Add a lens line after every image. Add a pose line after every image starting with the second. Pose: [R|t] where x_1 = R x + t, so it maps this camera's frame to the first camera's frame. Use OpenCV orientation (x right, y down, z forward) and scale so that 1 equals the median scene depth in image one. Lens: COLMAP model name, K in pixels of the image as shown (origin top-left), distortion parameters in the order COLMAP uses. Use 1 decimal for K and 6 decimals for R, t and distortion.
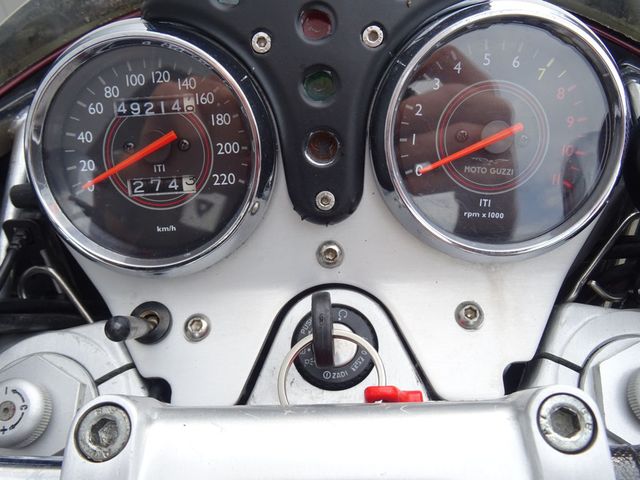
lens RADIAL K [[539.4, 0, 320.9], [0, 539.4, 238.7], [0, 0, 1]] dist [0.010317, 0.003122]
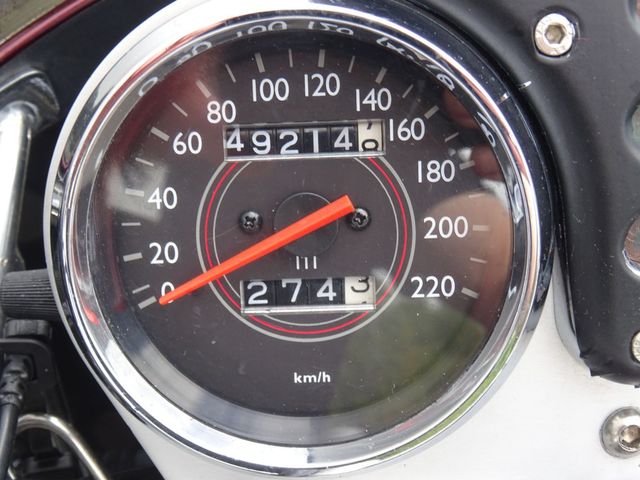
lens RADIAL K [[849.1, 0, 319.7], [0, 849.1, 240.0], [0, 0, 1]] dist [-0.060288, 0.000000]
pose [[0.999660, 0.024869, 0.007846, -0.295018], [-0.025053, 0.999391, 0.024278, -0.171690], [-0.007237, -0.024466, 0.999674, 0.208119]]
